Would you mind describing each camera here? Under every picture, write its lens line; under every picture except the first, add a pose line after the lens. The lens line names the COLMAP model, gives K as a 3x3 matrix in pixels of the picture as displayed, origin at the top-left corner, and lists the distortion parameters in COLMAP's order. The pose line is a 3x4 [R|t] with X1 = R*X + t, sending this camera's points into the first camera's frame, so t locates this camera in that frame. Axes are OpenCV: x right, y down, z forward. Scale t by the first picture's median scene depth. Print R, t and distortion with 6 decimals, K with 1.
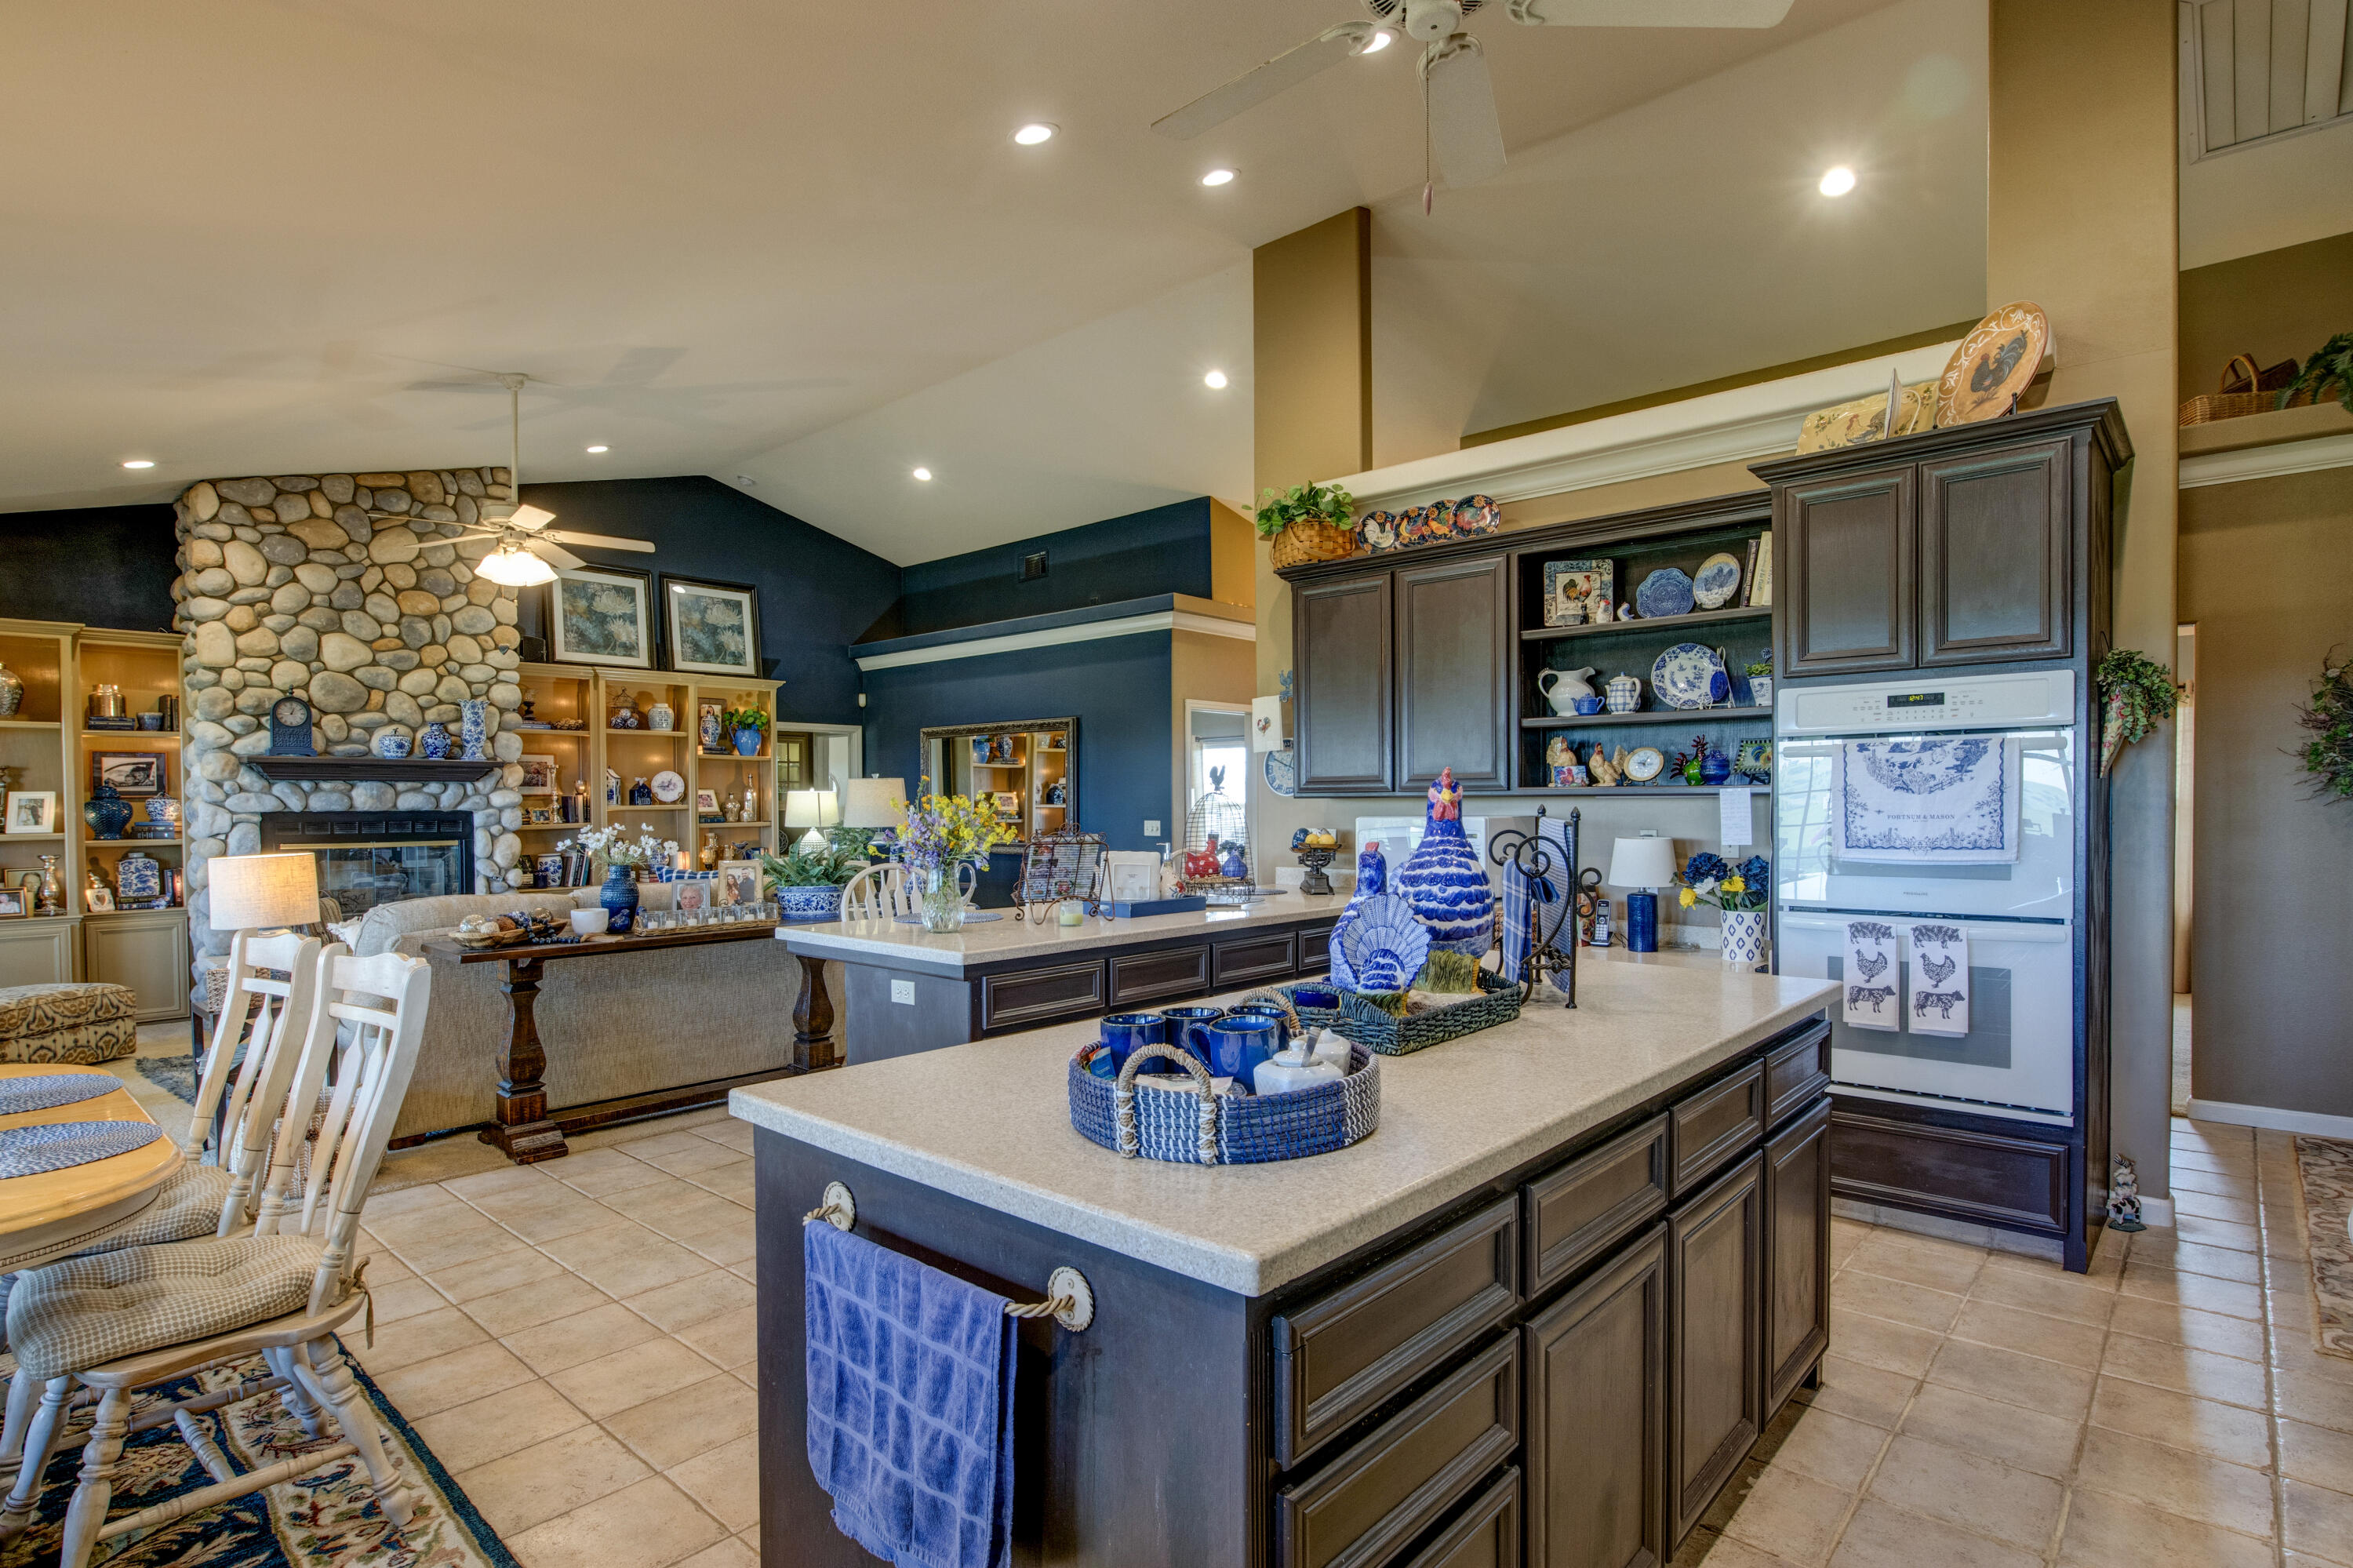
lens RADIAL K [[1161.5, 0, 1160.8], [0, 1161.5, 825.9], [0, 0, 1]] dist [-0.006978, -0.001239]
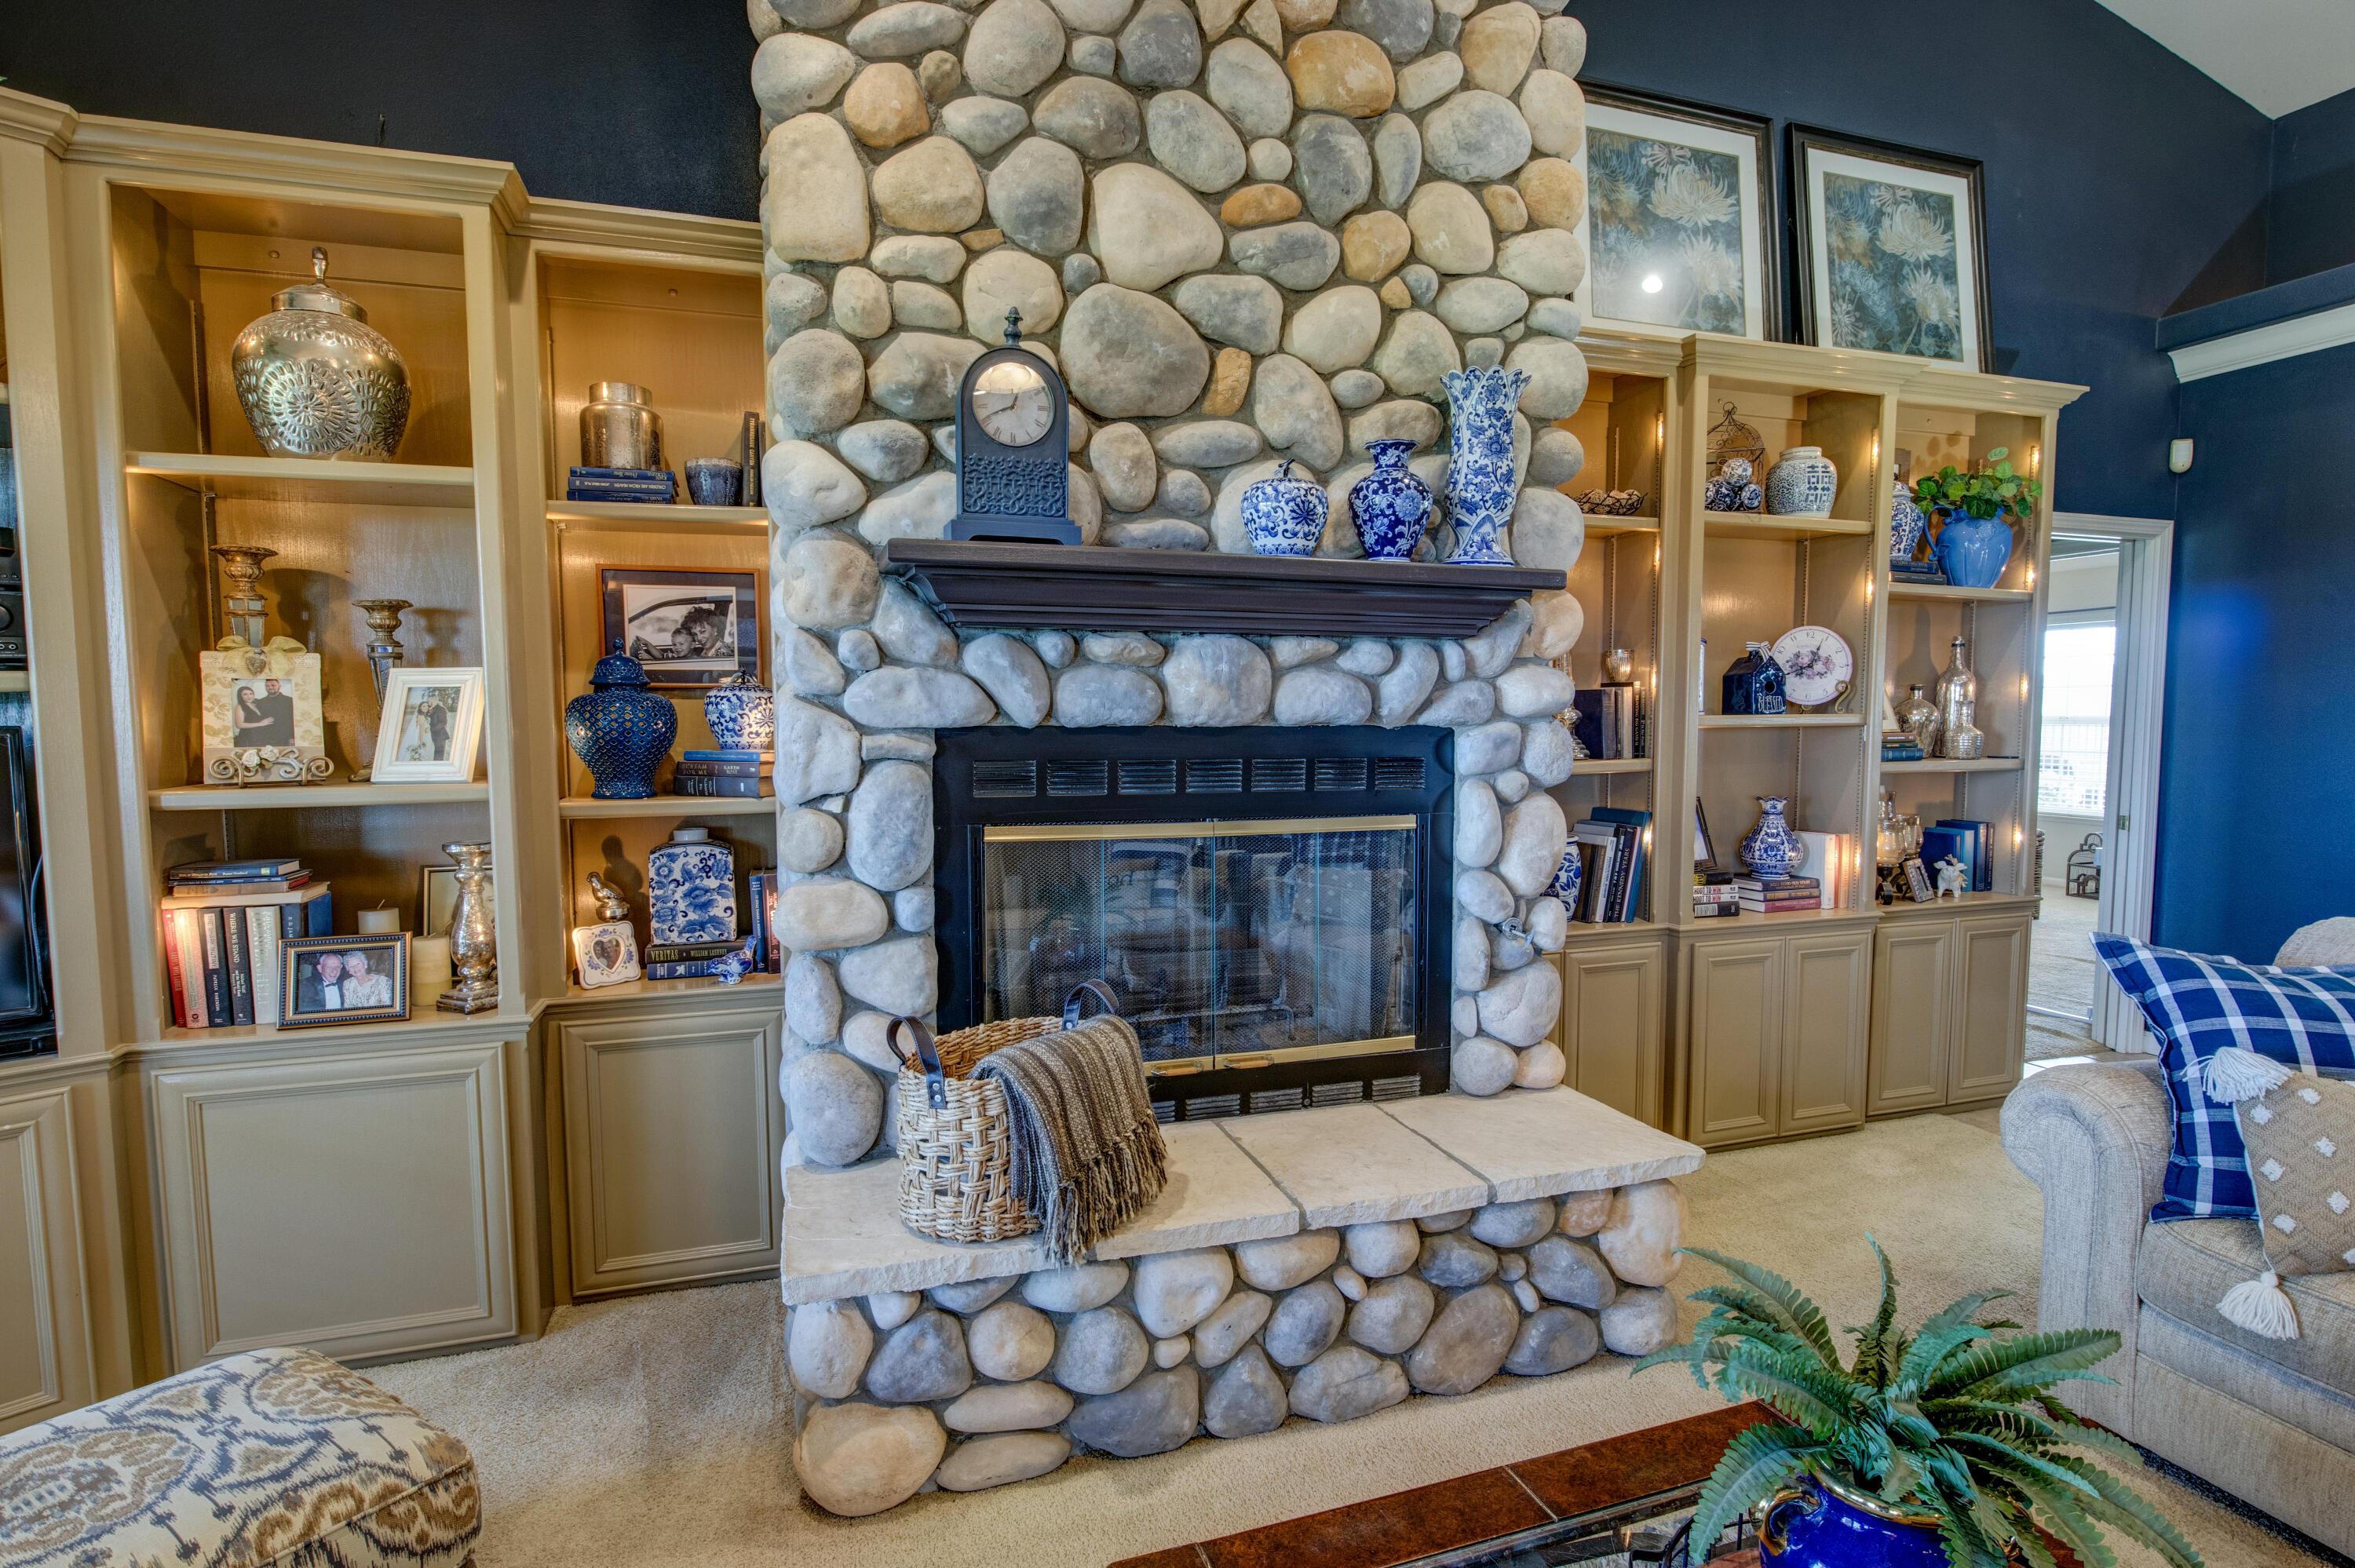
lens RADIAL K [[1162.3, 0, 1180.5], [0, 1162.3, 801.4], [0, 0, 1]] dist [-0.006978, -0.001239]
pose [[0.870109, 0.040017, -0.491232, -0.540315], [-0.013938, 0.998298, 0.056637, -0.010331], [0.492662, -0.042434, 0.869186, 0.726215]]
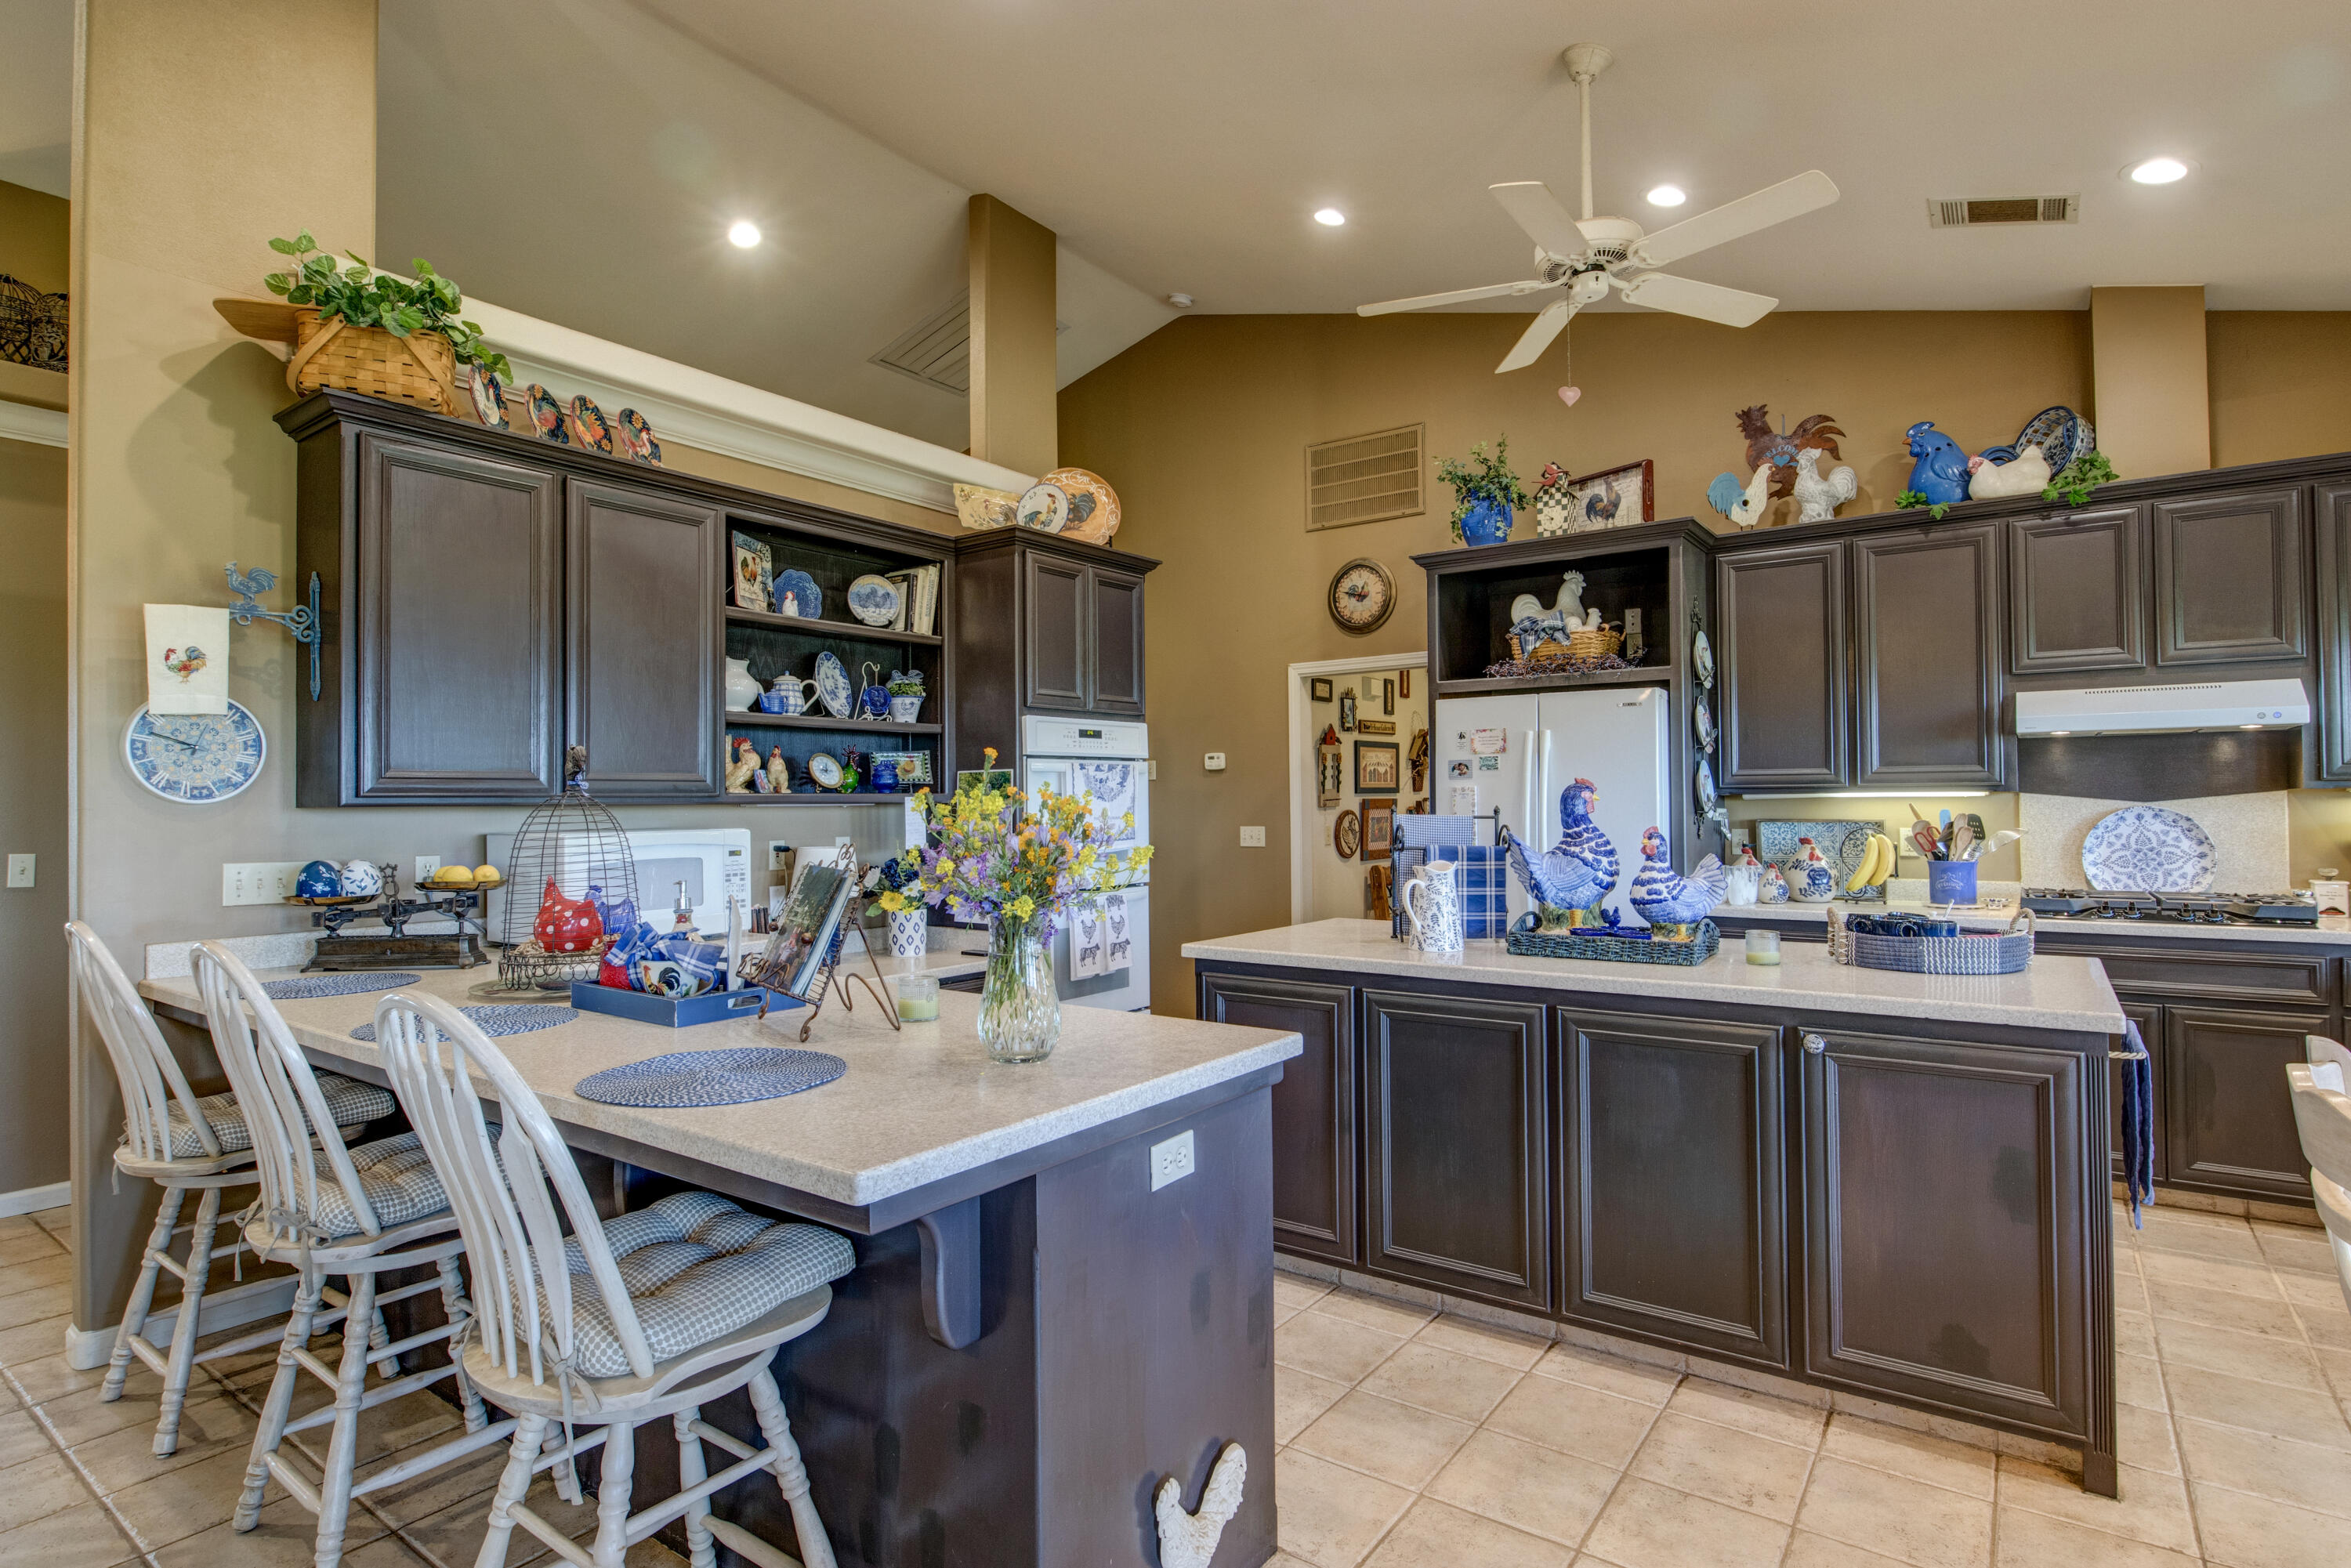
lens RADIAL K [[1160.4, 0, 1171.4], [0, 1160.4, 789.1], [0, 0, 1]] dist [-0.006978, -0.001239]
pose [[-0.093797, 0.021145, 0.995367, -0.350294], [0.032404, 0.999310, -0.018175, -0.006709], [-0.995064, 0.030549, -0.094417, 0.491552]]
